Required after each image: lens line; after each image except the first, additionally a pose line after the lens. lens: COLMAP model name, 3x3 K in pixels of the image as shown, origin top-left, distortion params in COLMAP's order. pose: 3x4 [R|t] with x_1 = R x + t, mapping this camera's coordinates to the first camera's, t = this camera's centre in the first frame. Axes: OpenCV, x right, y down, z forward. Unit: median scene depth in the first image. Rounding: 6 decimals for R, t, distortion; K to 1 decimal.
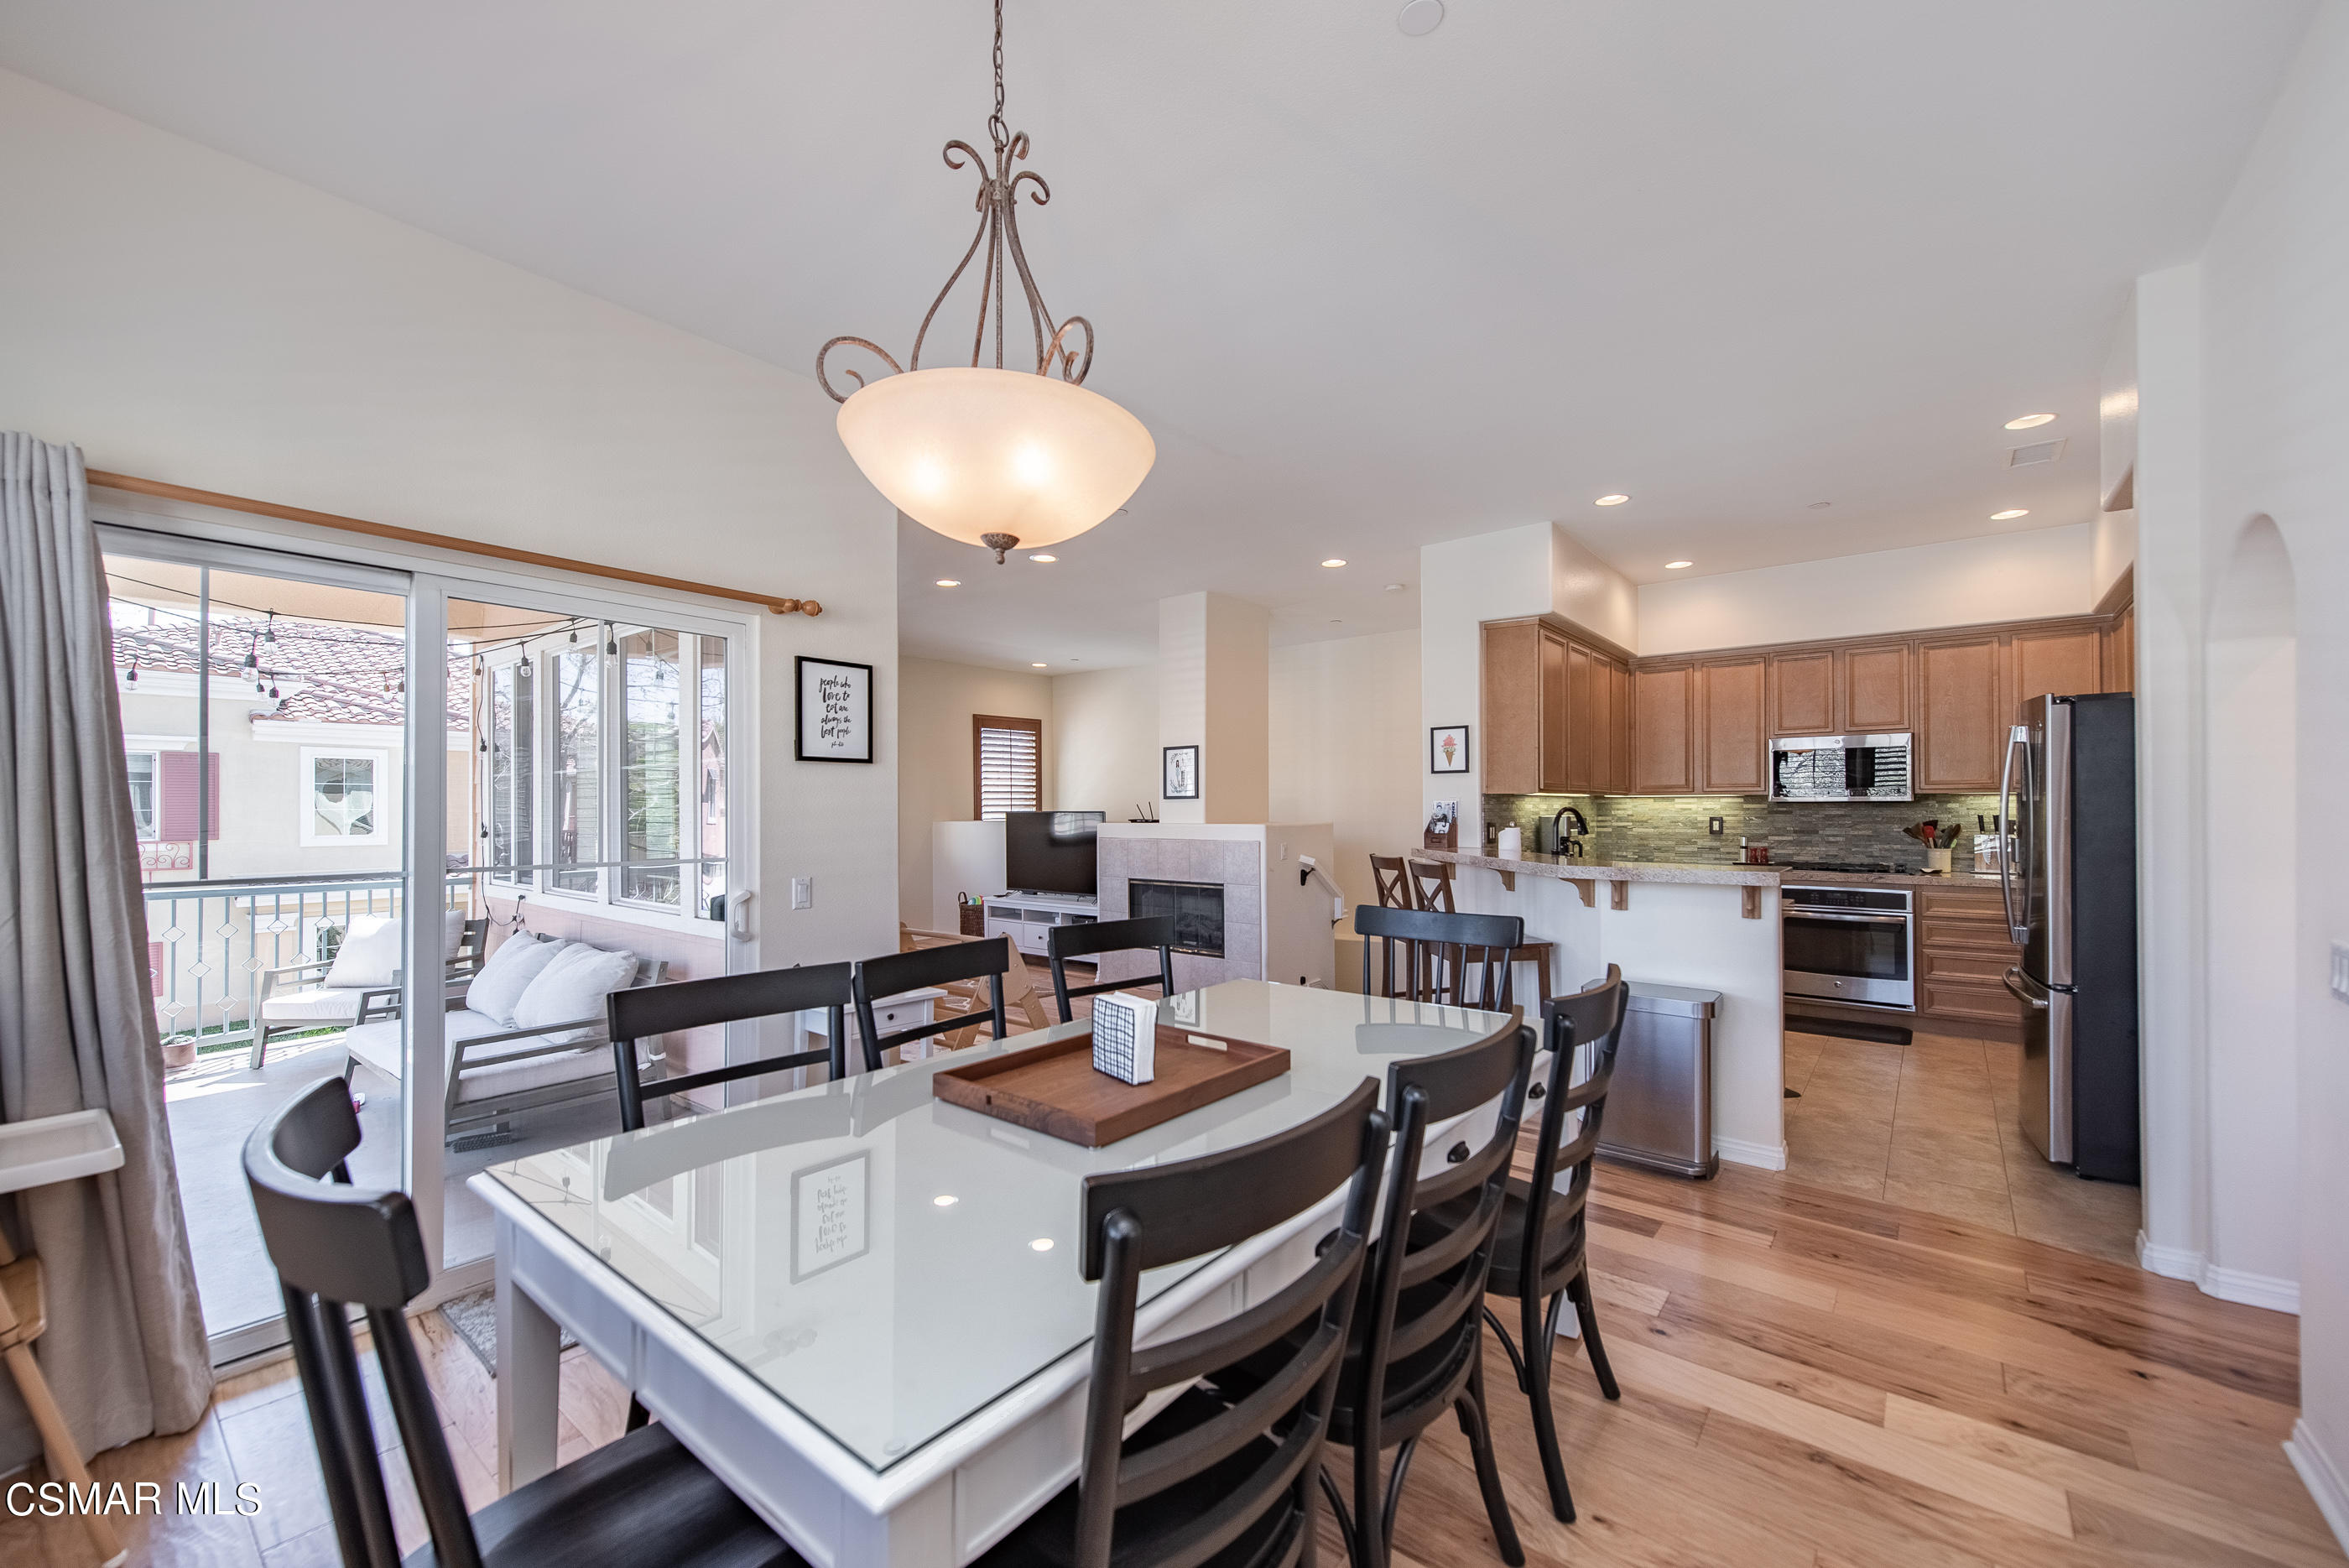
lens RADIAL K [[931.6, 0, 1175.4], [0, 931.6, 803.9], [0, 0, 1]] dist [0.013851, -0.000083]
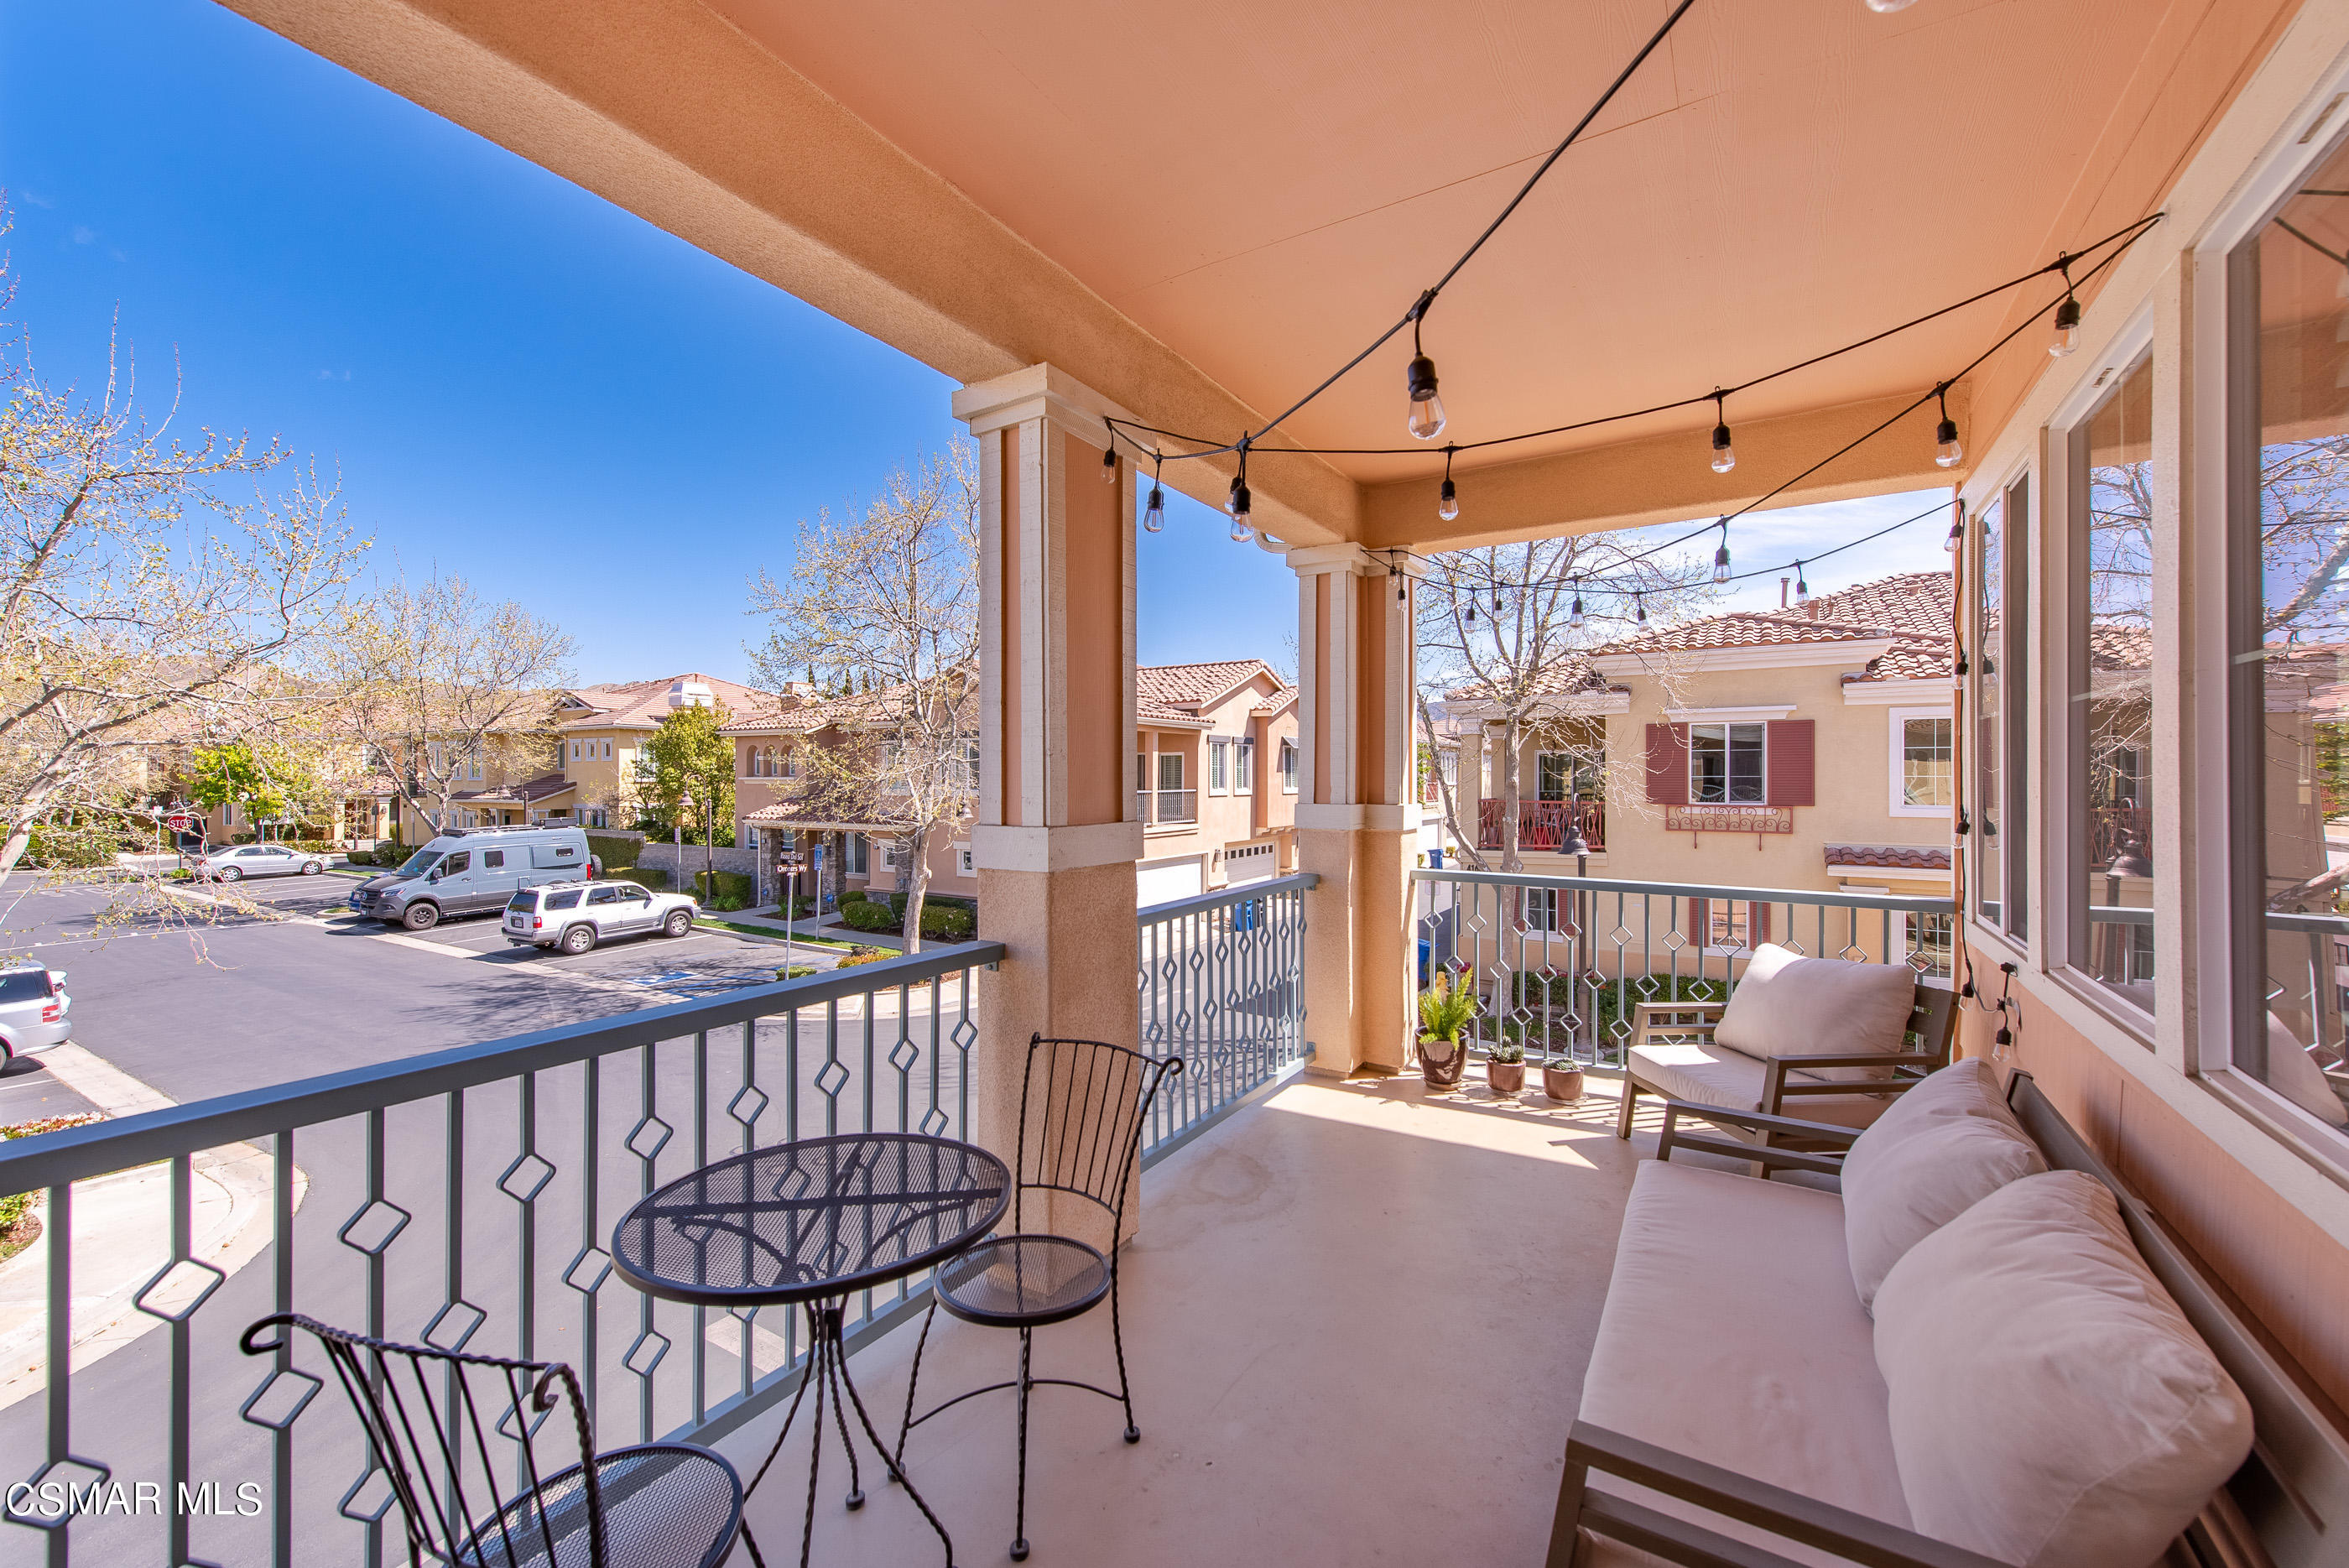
lens RADIAL K [[933.4, 0, 1183.3], [0, 933.4, 777.7], [0, 0, 1]] dist [0.016991, -0.006511]
pose [[0.128665, 0.005828, -0.991671, -0.110205], [0.002778, 0.999977, 0.006237, -0.000278], [0.991684, -0.003557, 0.128646, 0.207682]]
